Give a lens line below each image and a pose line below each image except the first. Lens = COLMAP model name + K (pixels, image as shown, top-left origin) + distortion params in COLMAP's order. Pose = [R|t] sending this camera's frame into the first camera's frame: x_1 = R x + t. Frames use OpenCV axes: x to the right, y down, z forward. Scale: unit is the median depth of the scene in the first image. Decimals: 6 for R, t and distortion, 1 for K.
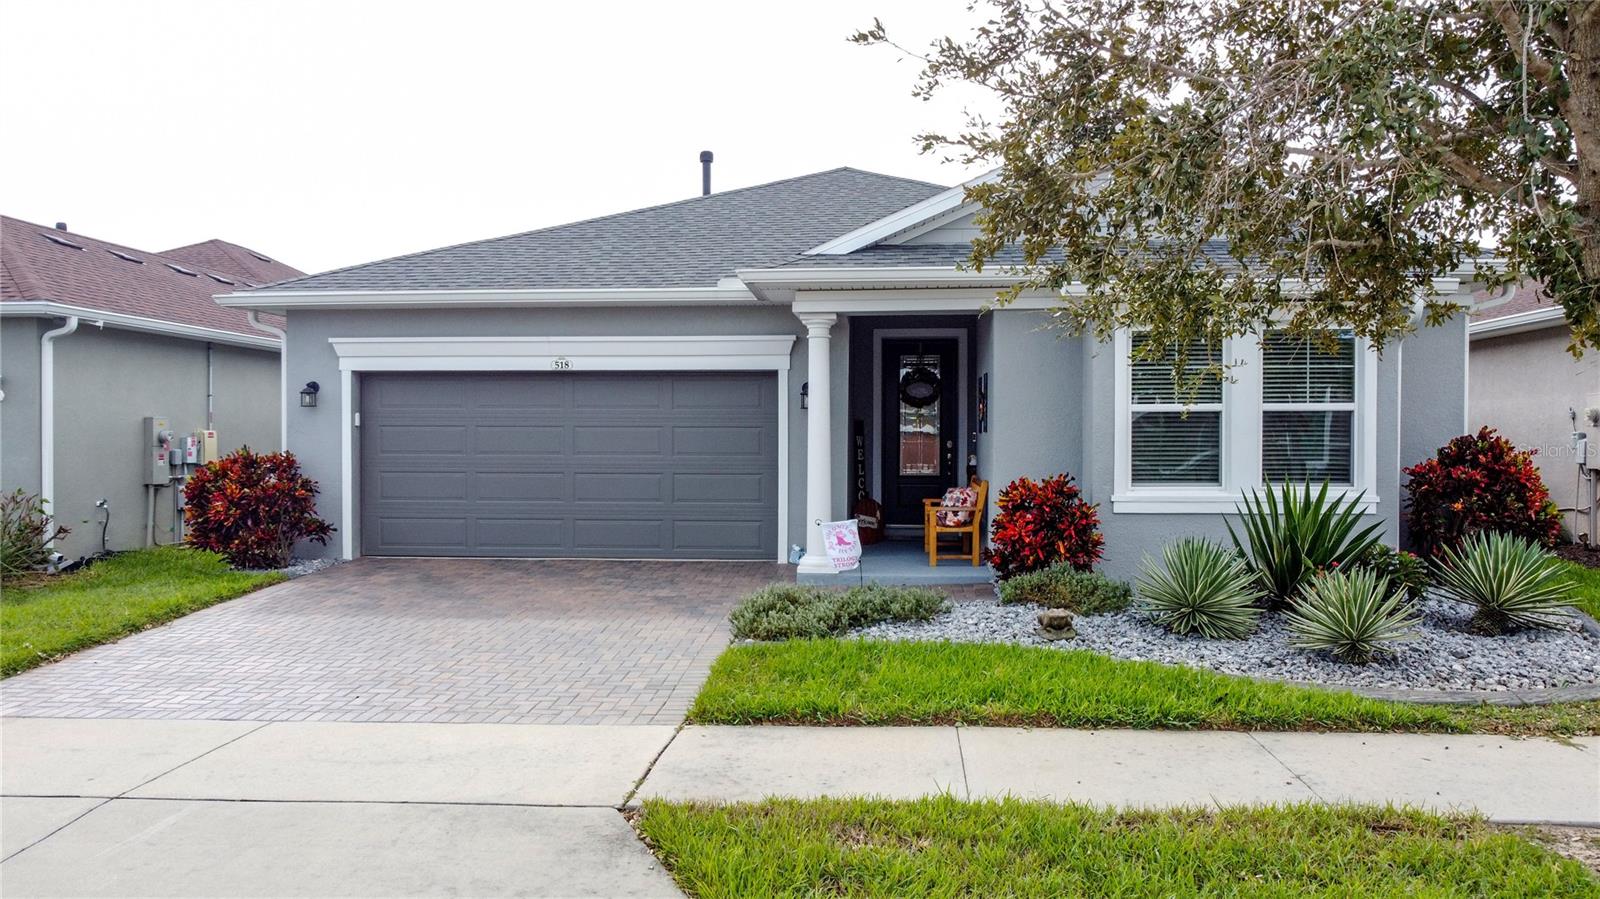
lens RADIAL K [[1216.8, 0, 800.0], [0, 1216.8, 449.5], [0, 0, 1]] dist [0.001207, -0.002272]
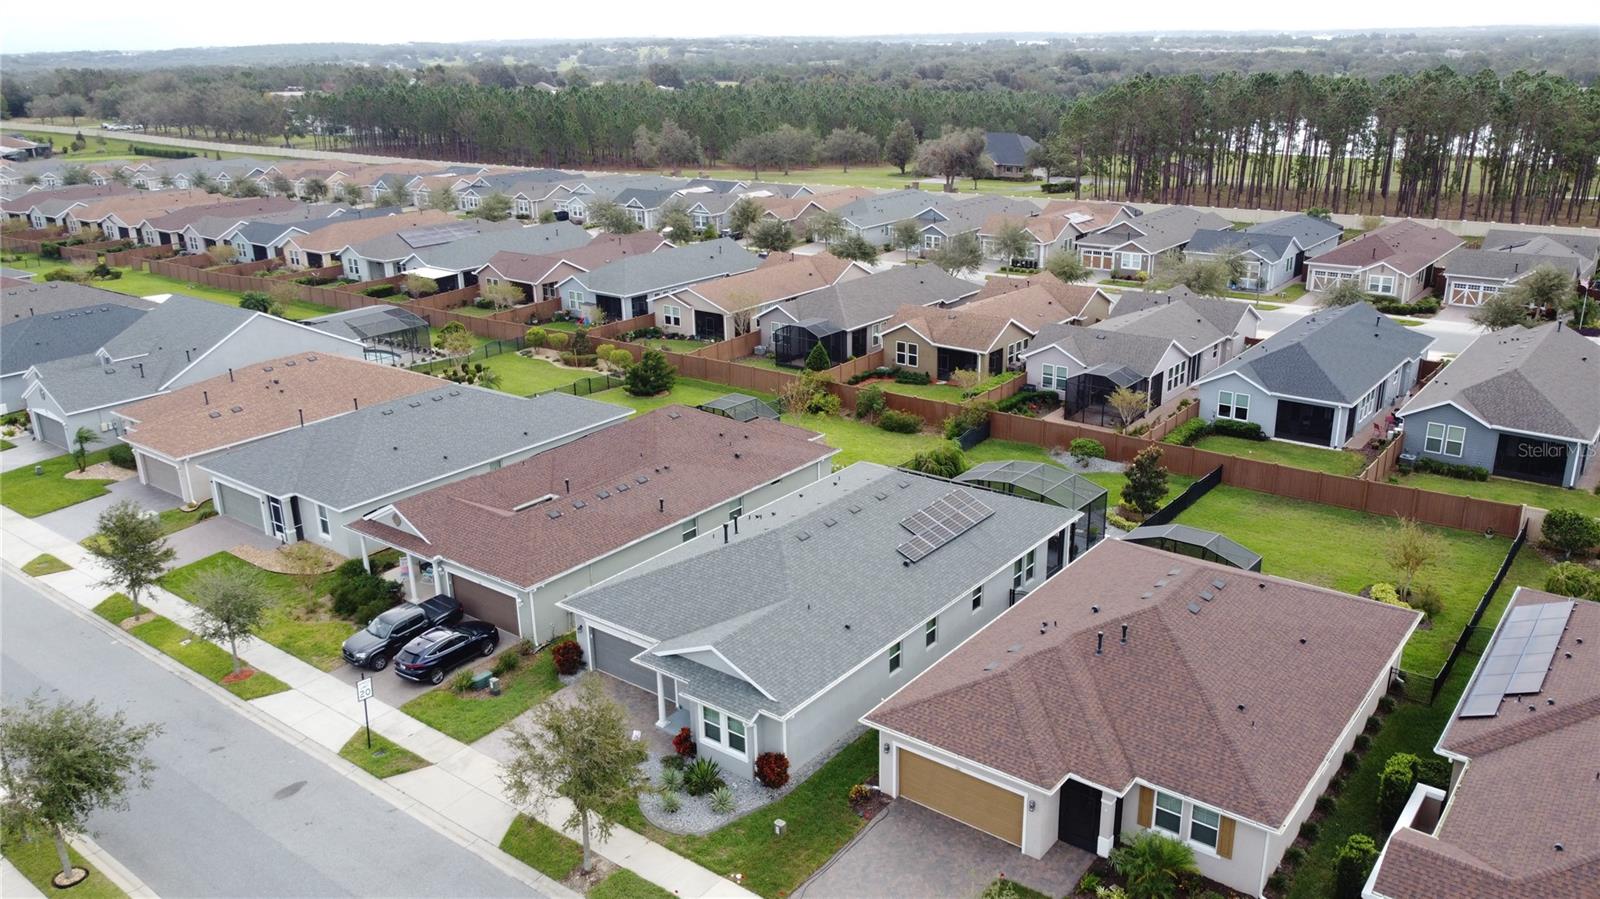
lens RADIAL K [[1205.6, 0, 800.0], [0, 1205.6, 449.5], [0, 0, 1]] dist [-0.004335, -0.012669]
pose [[0.829863, 0.160093, -0.534506, 2.198166], [0.014238, 0.951566, 0.307115, -1.831074], [0.557785, -0.262474, 0.787390, -1.483231]]
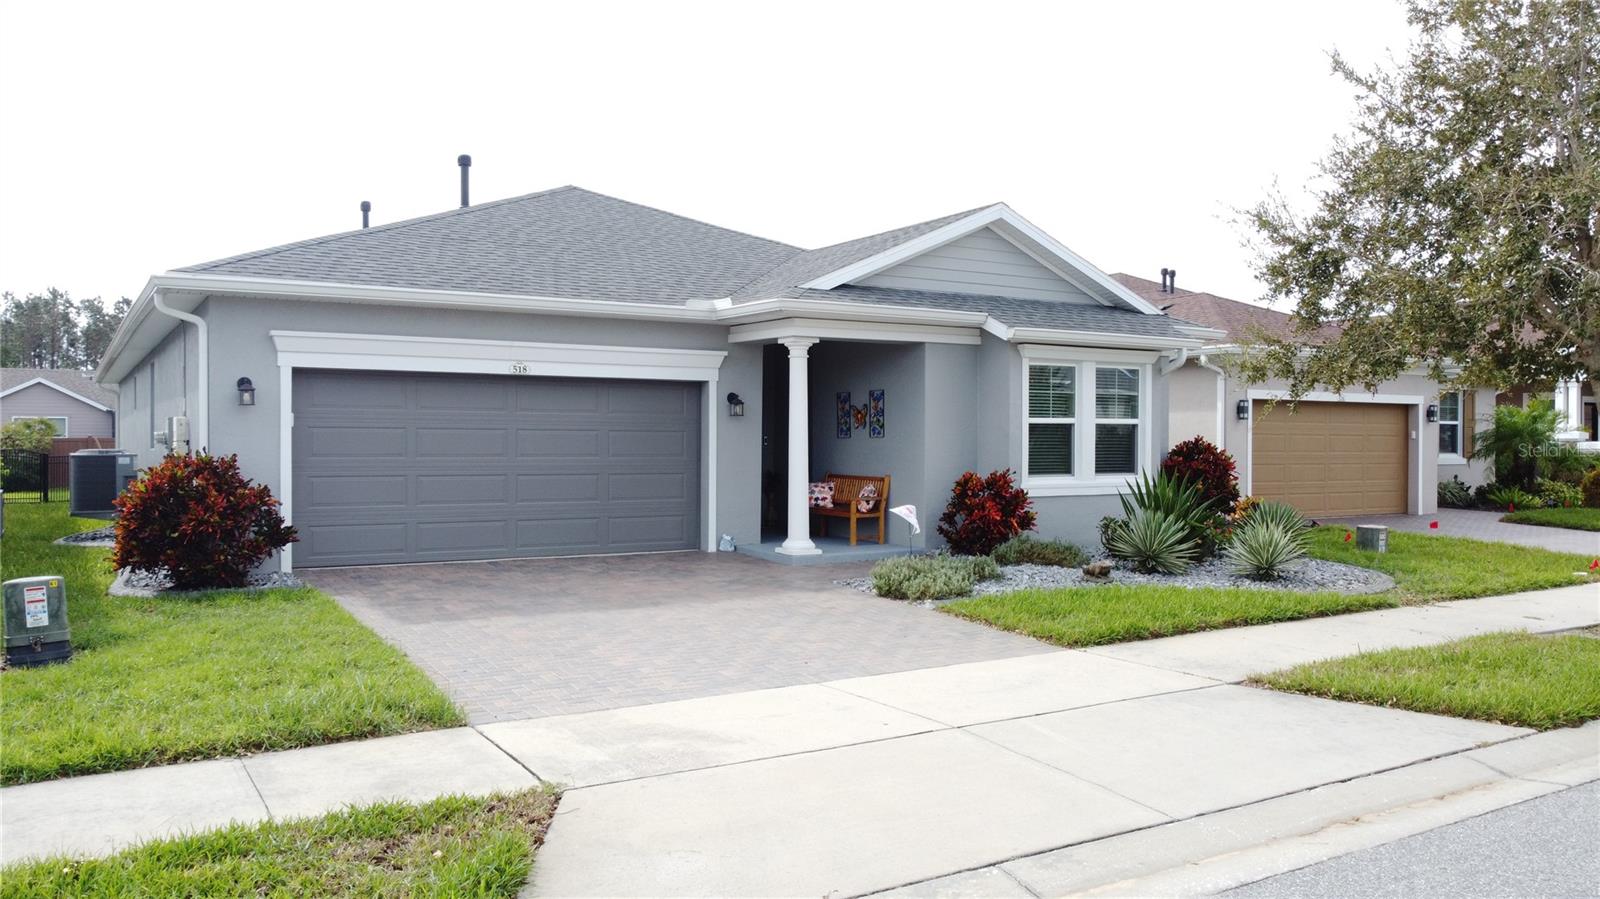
lens RADIAL K [[1205.6, 0, 800.0], [0, 1205.6, 449.5], [0, 0, 1]] dist [-0.004335, -0.012669]
pose [[0.810571, -0.000536, 0.585640, -0.650791], [0.002528, 0.999993, -0.002583, 0.001449], [-0.585634, 0.003574, 0.810567, 0.040825]]
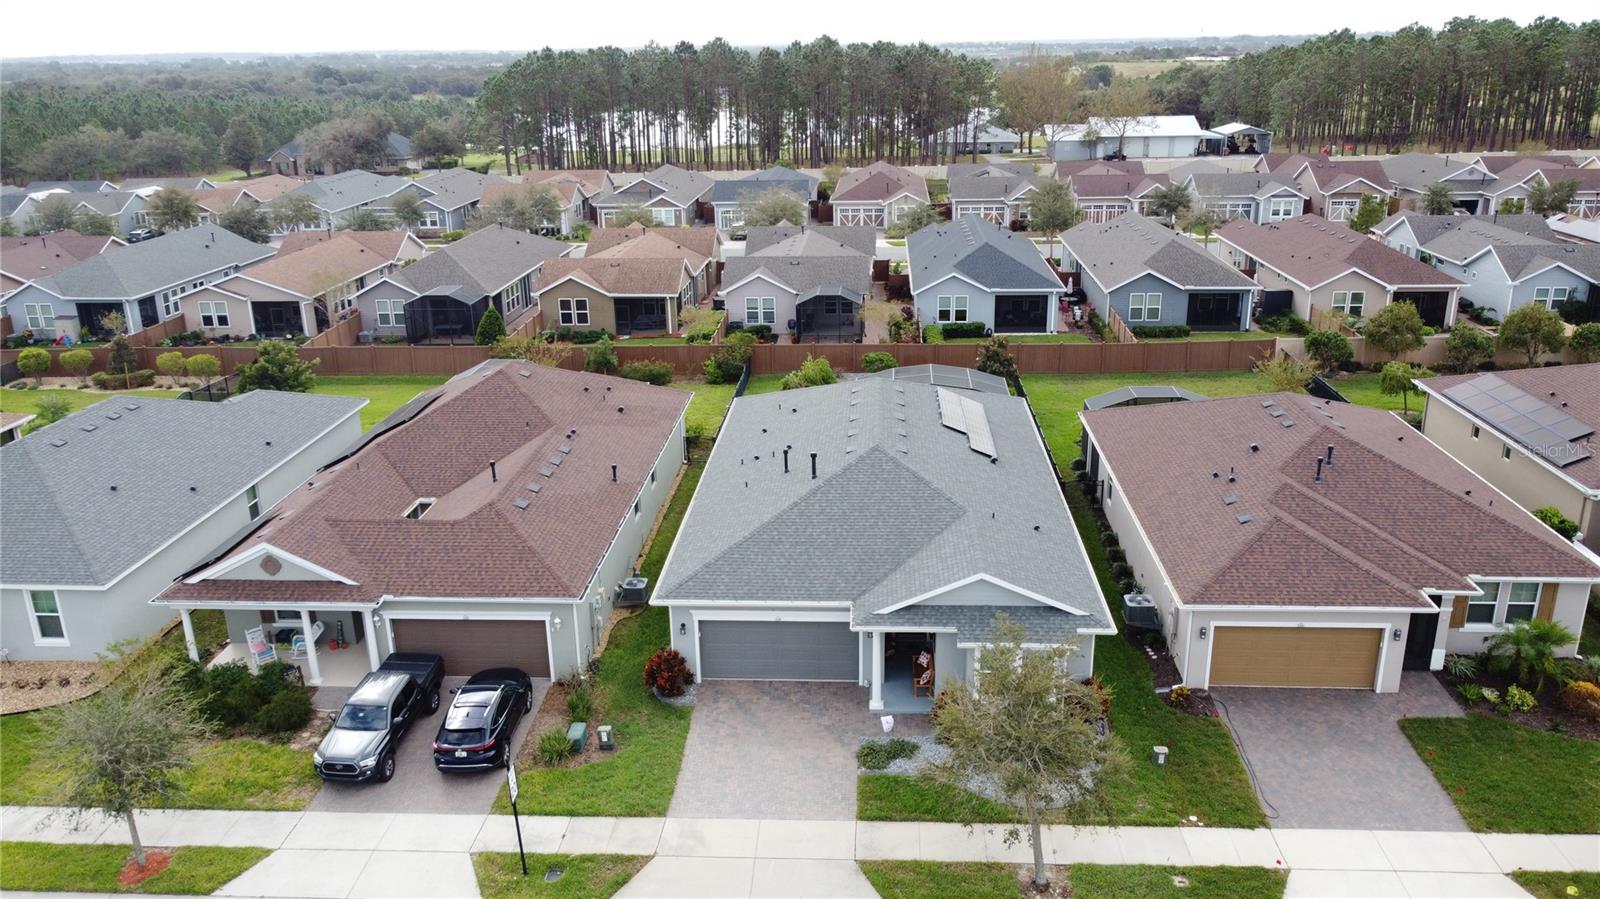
lens RADIAL K [[1205.6, 0, 800.0], [0, 1205.6, 449.5], [0, 0, 1]] dist [-0.004335, -0.012669]
pose [[0.999741, -0.022735, 0.001109, -0.154900], [0.021322, 0.952411, 0.304069, -1.337380], [-0.007970, -0.303967, 0.952649, -1.535517]]
